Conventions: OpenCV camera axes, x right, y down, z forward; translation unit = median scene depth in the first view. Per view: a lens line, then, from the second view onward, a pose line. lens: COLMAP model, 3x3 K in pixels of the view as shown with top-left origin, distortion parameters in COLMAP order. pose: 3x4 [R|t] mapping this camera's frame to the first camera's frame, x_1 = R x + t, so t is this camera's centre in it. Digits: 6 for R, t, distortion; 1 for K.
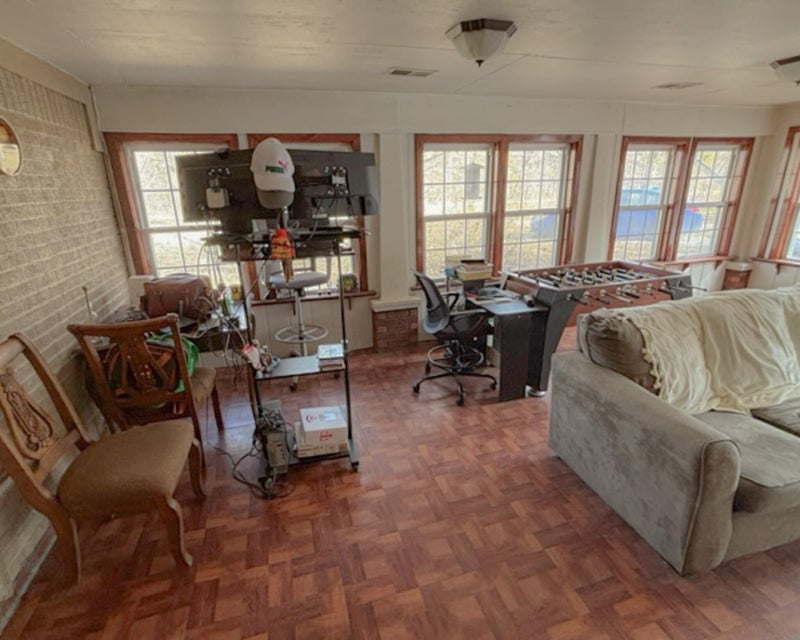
lens RADIAL K [[407.7, 0, 400.0], [0, 407.7, 320.0], [0, 0, 1]] dist [0.001384, 0.001922]
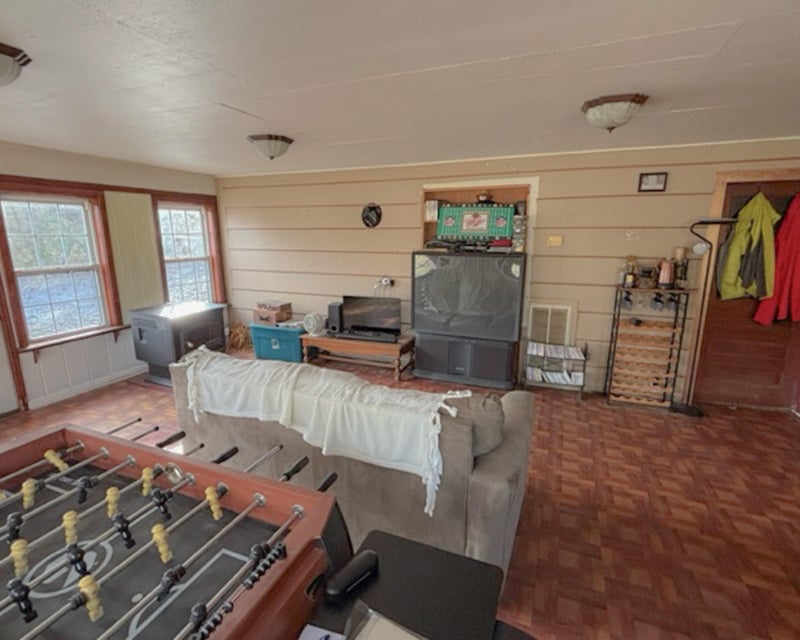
lens RADIAL K [[407.7, 0, 400.0], [0, 407.7, 320.0], [0, 0, 1]] dist [0.001384, 0.001922]
pose [[-0.780056, -0.113630, 0.615306, 0.075461], [0.215466, 0.874448, 0.434644, -0.293334], [-0.587441, 0.471624, -0.657635, 0.839973]]
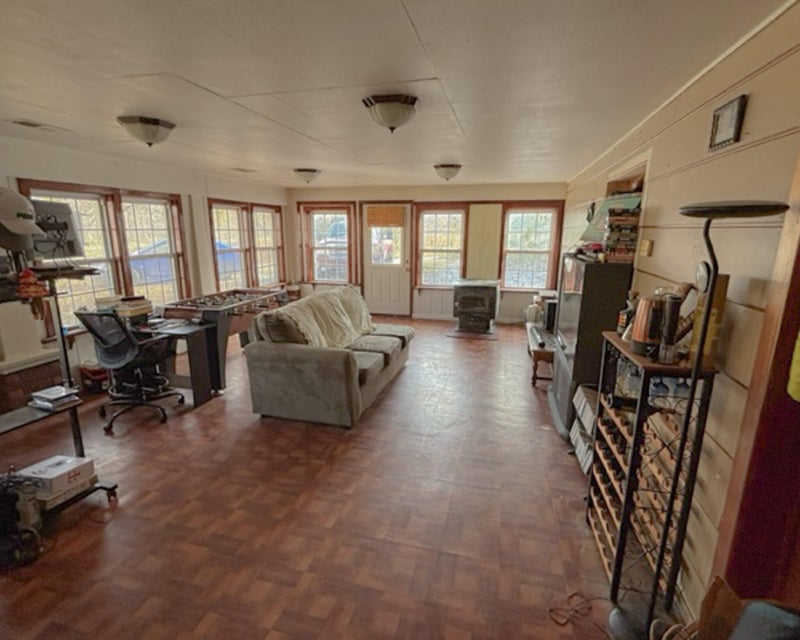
lens RADIAL K [[409.7, 0, 400.0], [0, 409.7, 320.0], [0, 0, 1]] dist [-0.003051, -0.000383]
pose [[0.524517, -0.160090, 0.836213, -0.314627], [0.253190, 0.967058, 0.026326, 0.054531], [-0.812882, 0.197912, 0.547772, -0.156624]]
